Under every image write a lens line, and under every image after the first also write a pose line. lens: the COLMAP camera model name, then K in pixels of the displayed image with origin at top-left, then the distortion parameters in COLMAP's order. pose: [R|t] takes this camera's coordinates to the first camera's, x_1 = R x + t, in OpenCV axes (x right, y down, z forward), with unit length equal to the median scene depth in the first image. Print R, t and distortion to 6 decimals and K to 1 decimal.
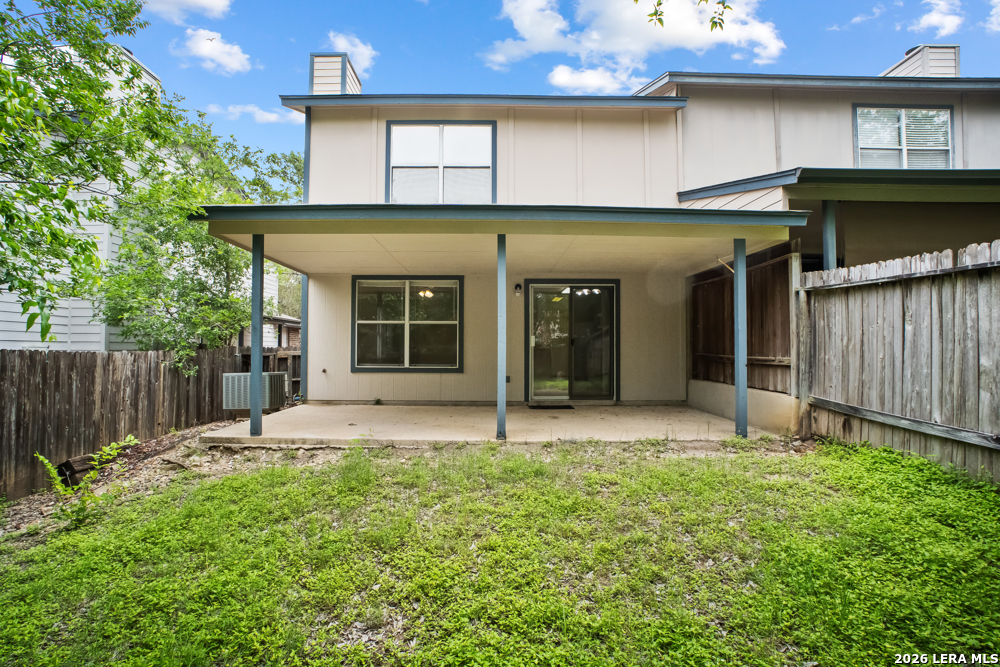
lens RADIAL K [[491.2, 0, 494.1], [0, 491.2, 337.3], [0, 0, 1]] dist [-0.072612, 0.027271]
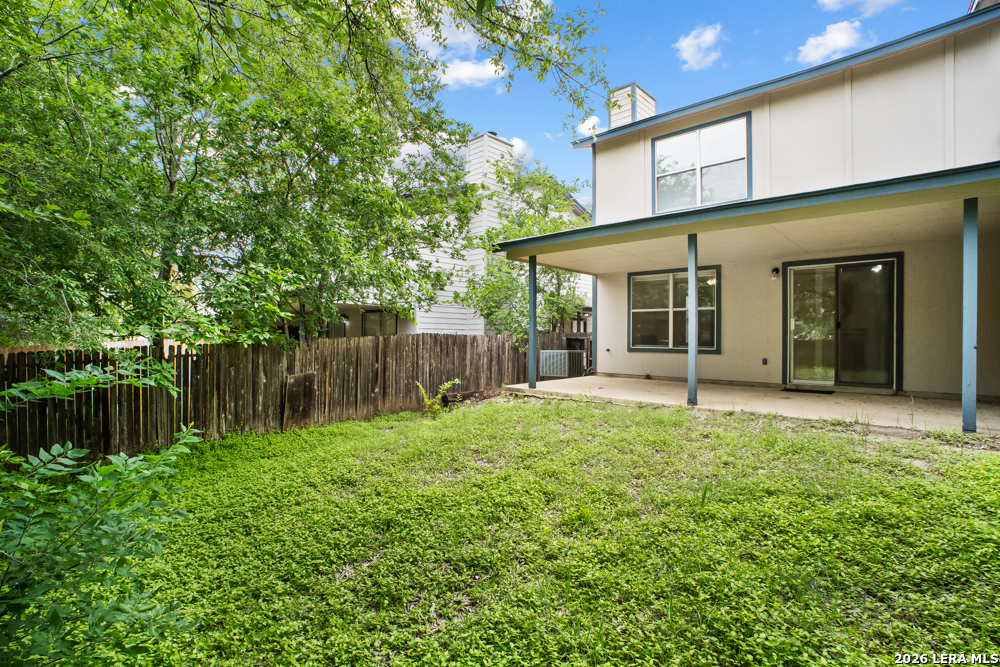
lens RADIAL K [[500.2, 0, 500.0], [0, 500.2, 333.5], [0, 0, 1]] dist [-0.001483, -0.000091]
pose [[0.724933, -0.002629, -0.688815, 0.349962], [0.012876, 0.999870, 0.009735, 0.009223], [0.688699, -0.015926, 0.724872, -0.143775]]
